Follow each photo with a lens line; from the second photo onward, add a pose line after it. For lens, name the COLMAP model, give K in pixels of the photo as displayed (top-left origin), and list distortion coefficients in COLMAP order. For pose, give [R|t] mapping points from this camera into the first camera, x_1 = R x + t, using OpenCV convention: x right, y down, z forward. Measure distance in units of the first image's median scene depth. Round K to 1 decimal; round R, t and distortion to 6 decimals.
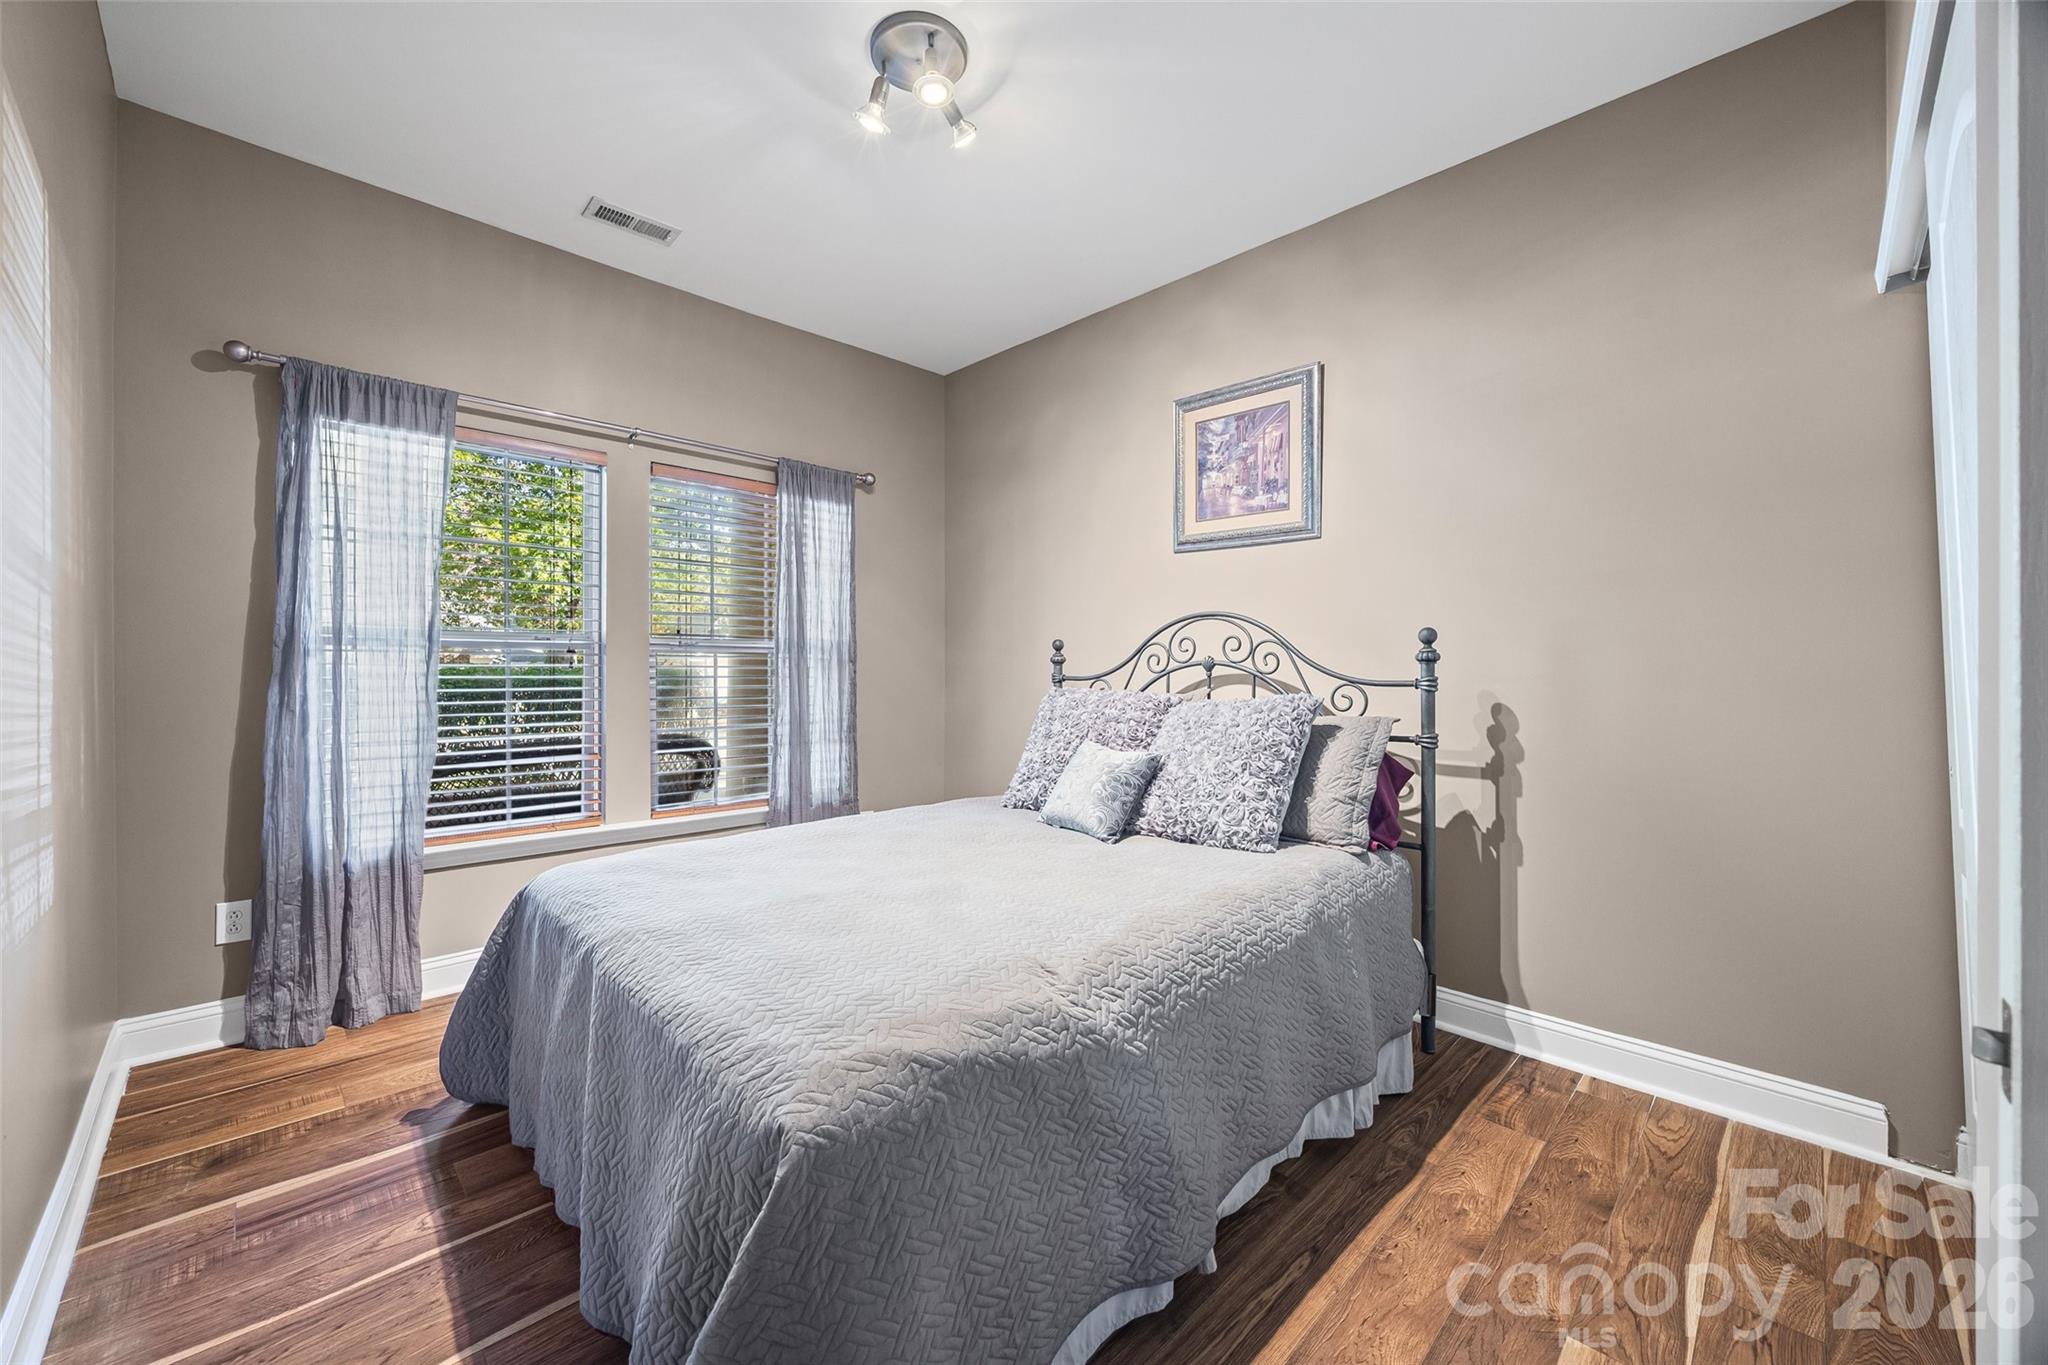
lens RADIAL K [[782.7, 0, 1035.4], [0, 782.7, 677.0], [0, 0, 1]] dist [-0.004940, 0.000434]
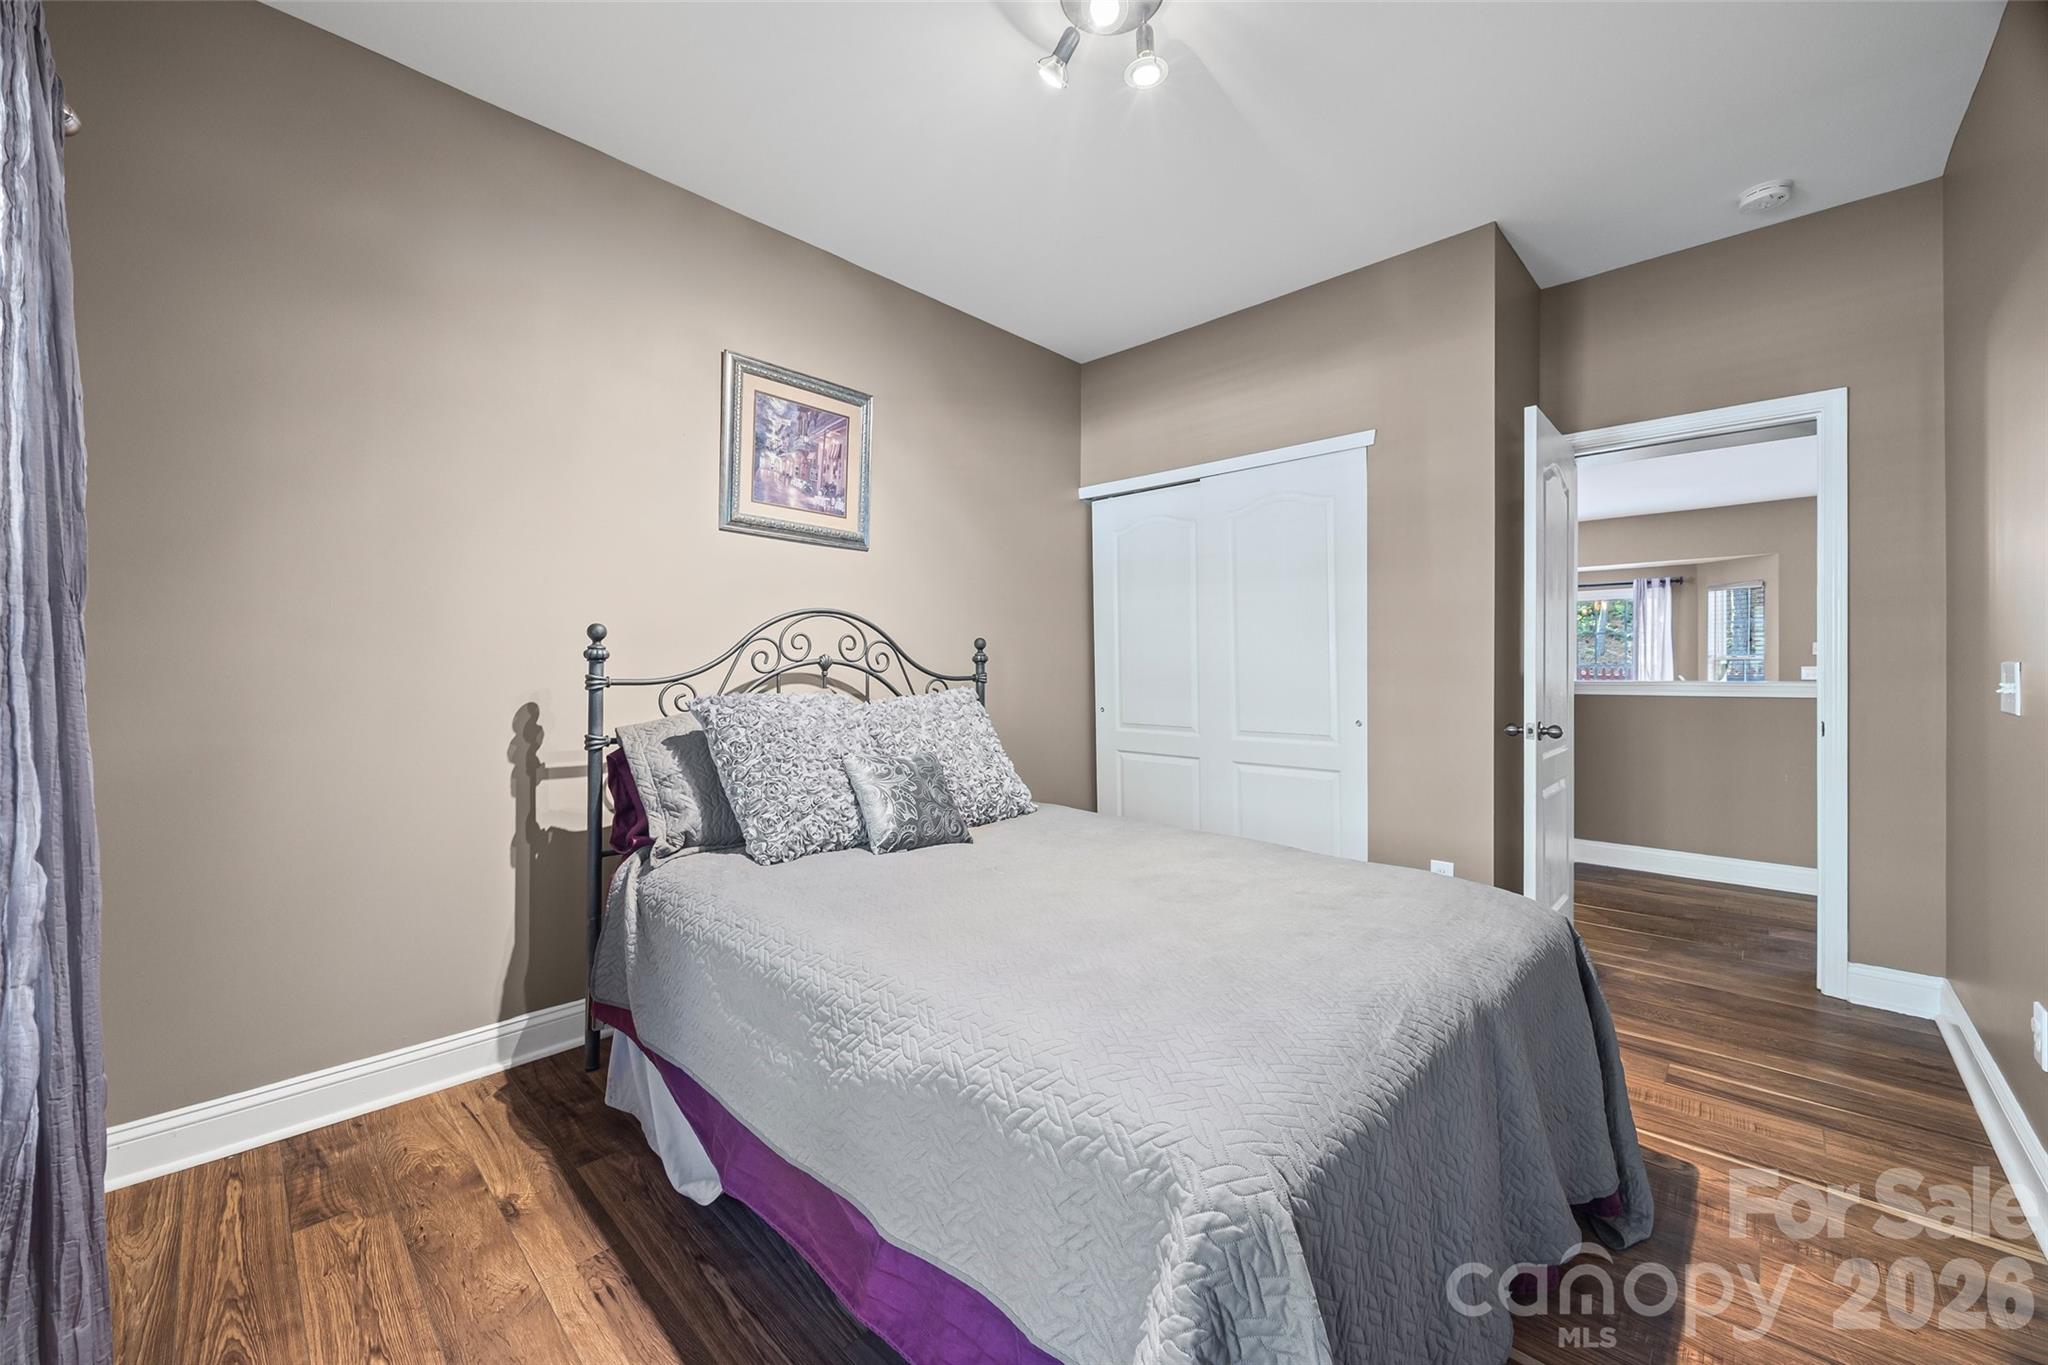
lens RADIAL K [[782.7, 0, 1038.2], [0, 782.7, 670.1], [0, 0, 1]] dist [-0.004940, 0.000434]
pose [[-0.026236, -0.005183, 0.999642, -0.719833], [0.012549, 0.999906, 0.005514, -0.009247], [-0.999577, 0.012689, -0.026169, 0.737292]]
